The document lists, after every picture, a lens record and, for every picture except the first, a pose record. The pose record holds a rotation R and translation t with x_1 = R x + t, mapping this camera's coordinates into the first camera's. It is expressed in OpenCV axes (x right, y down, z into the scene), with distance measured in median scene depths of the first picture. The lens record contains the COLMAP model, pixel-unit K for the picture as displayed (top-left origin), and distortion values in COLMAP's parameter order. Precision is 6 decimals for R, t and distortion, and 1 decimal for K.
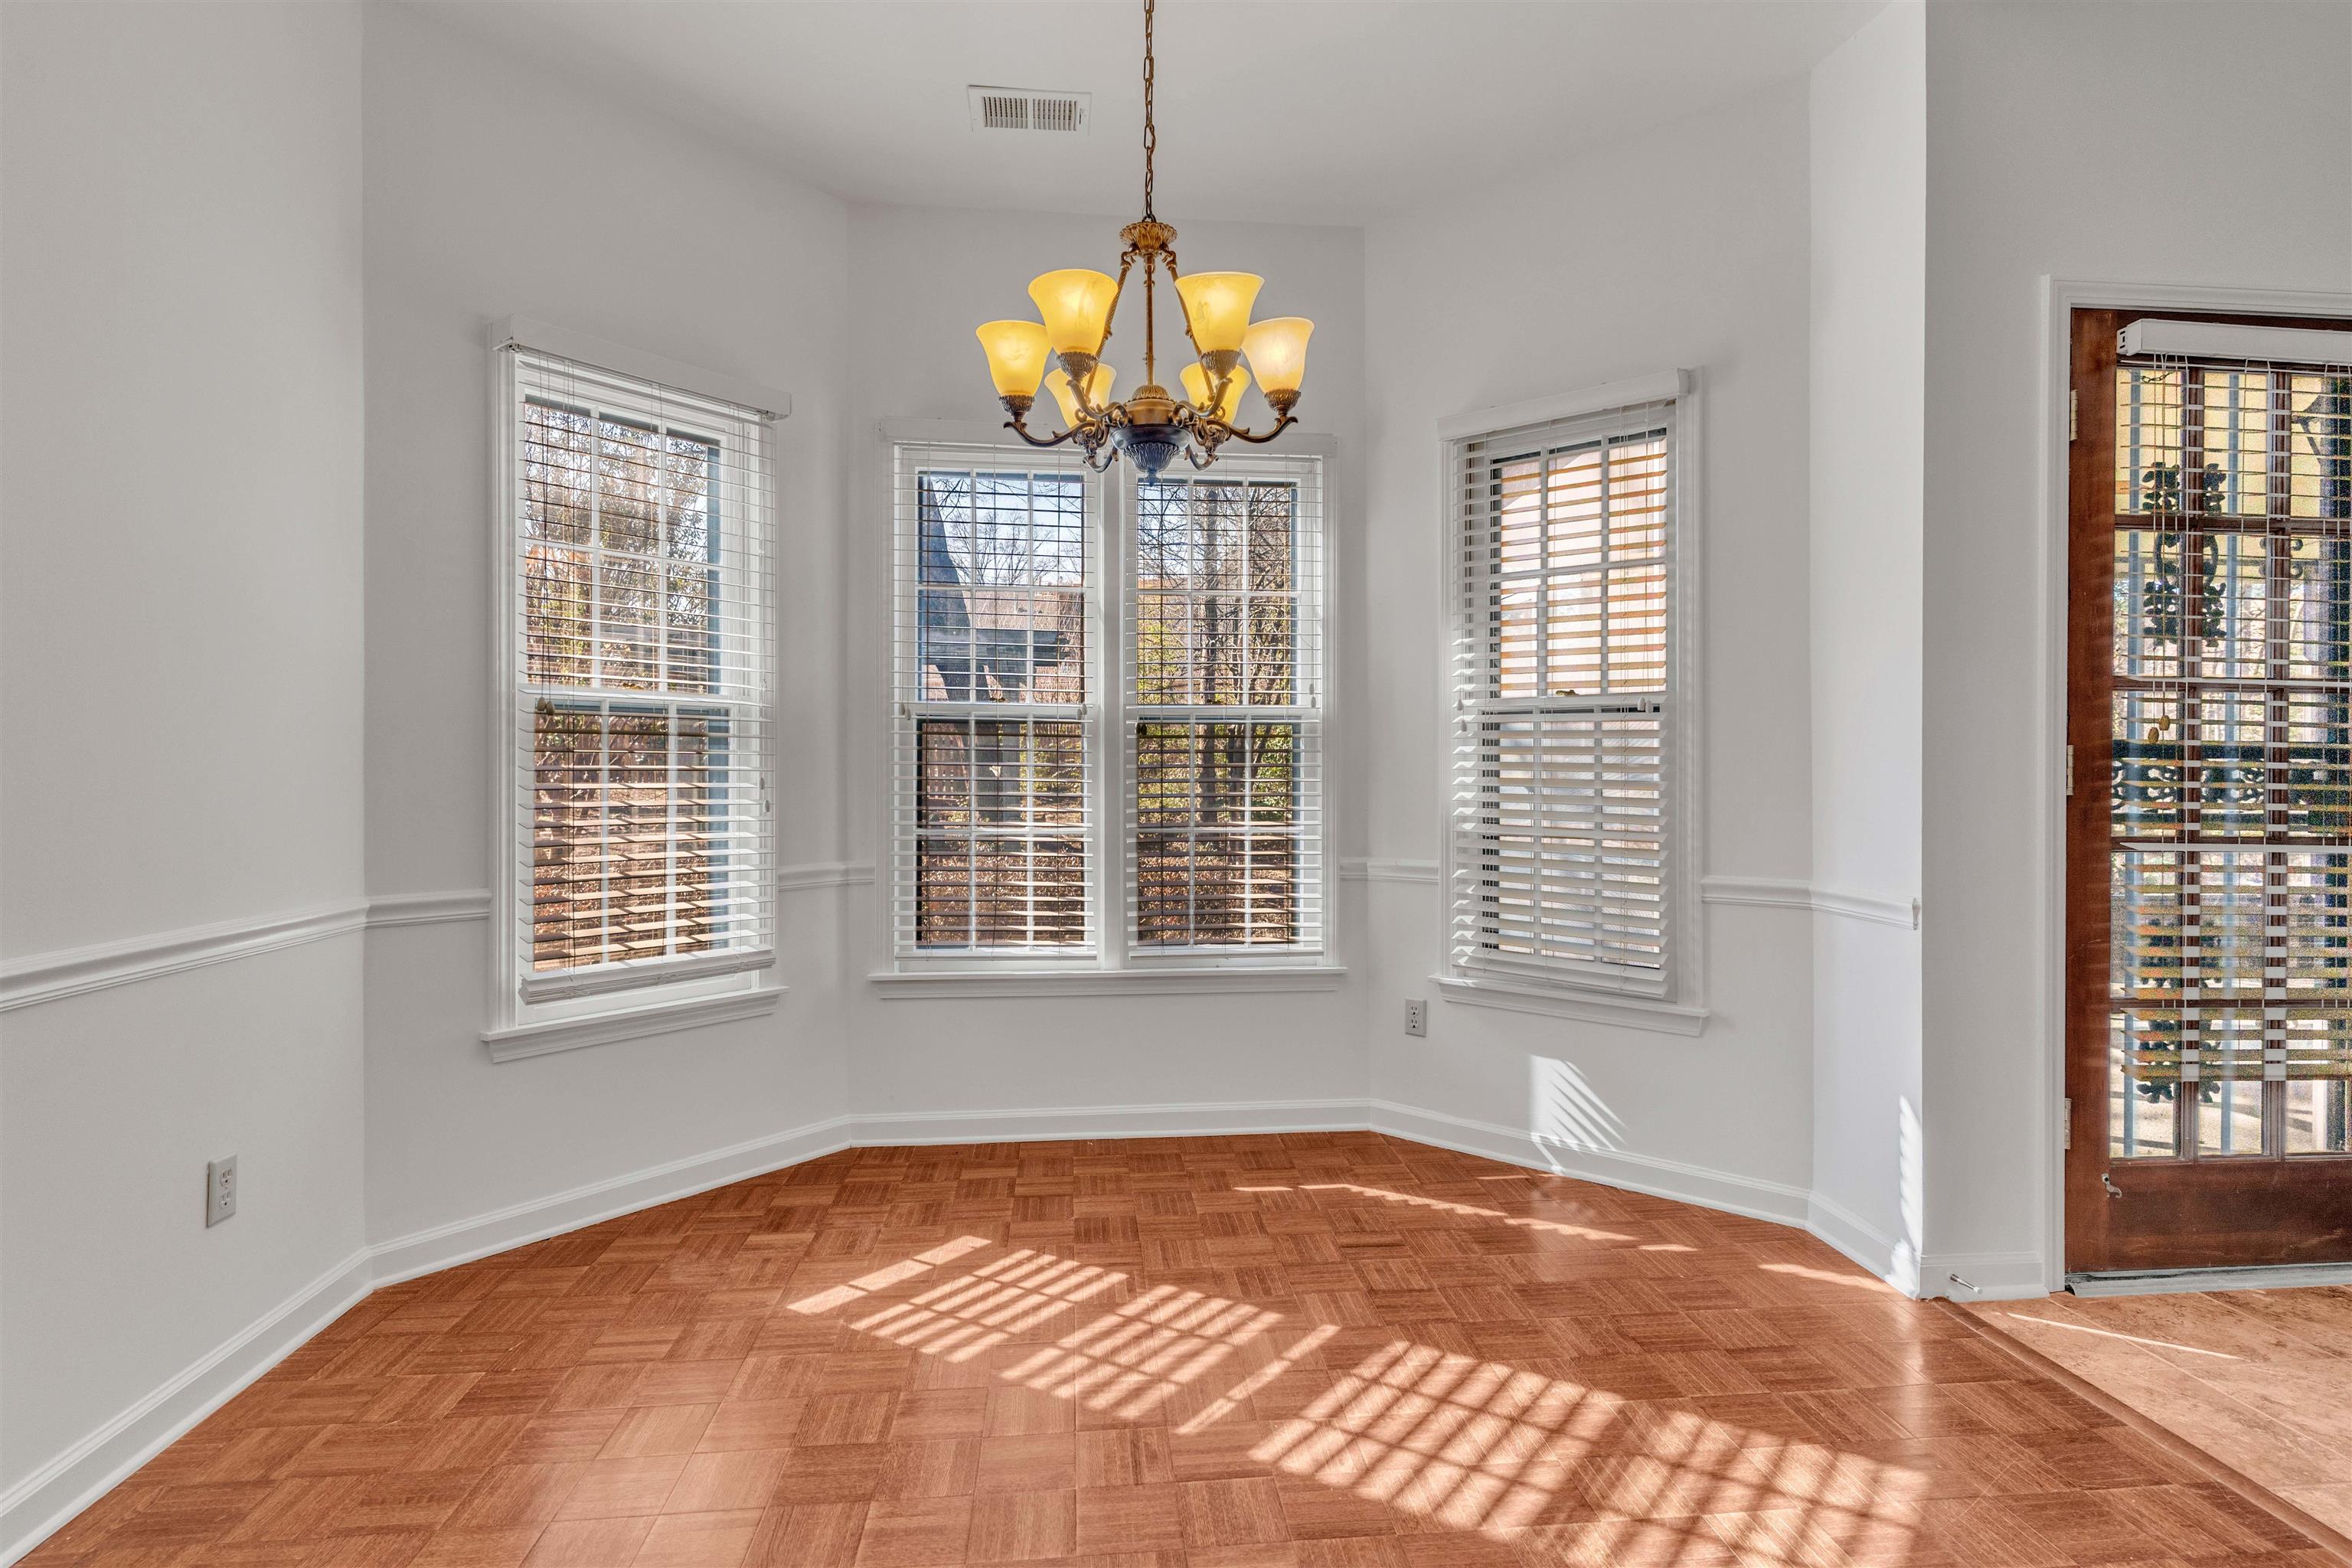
lens RADIAL K [[1140.0, 0, 1176.0], [0, 1140.0, 784.0], [0, 0, 1]] dist [0.002975, 0.000382]
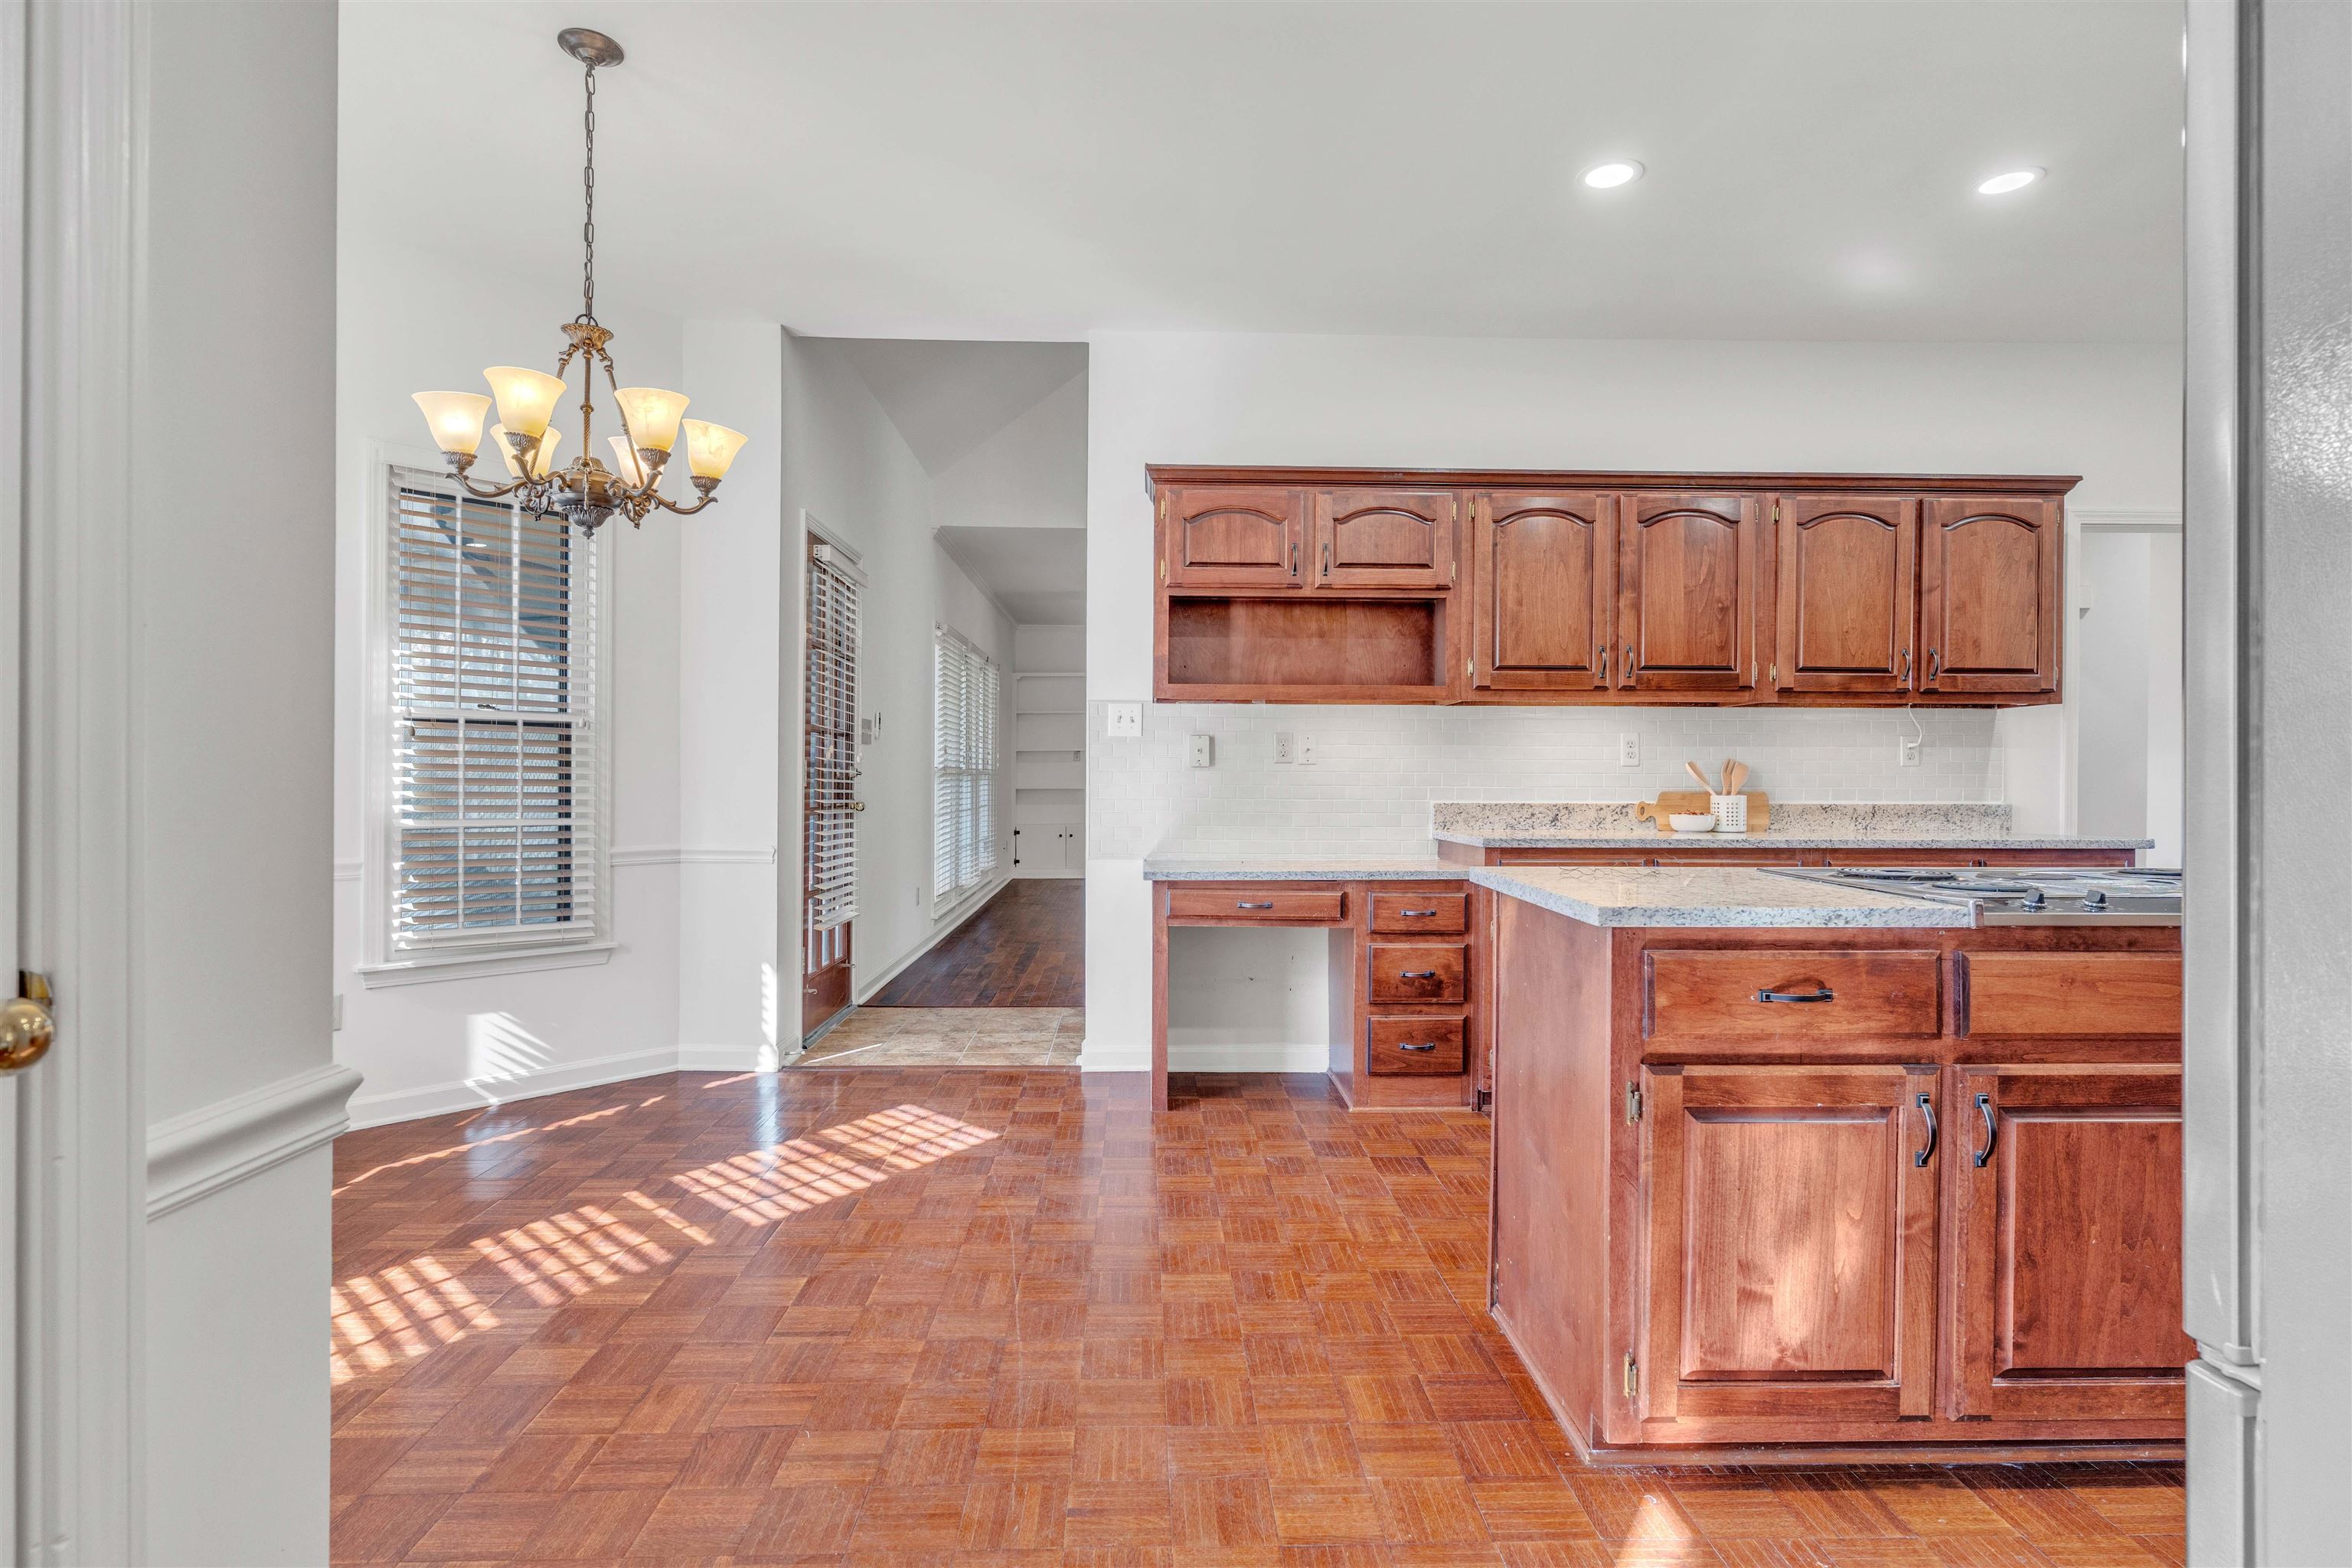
lens RADIAL K [[1140.0, 0, 1176.0], [0, 1140.0, 784.0], [0, 0, 1]] dist [0.002975, 0.000382]
pose [[0.065293, -0.000073, 0.997866, -1.199008], [0.001381, 0.999999, -0.000018, 0.006966], [-0.997865, 0.001380, 0.065293, 0.301918]]
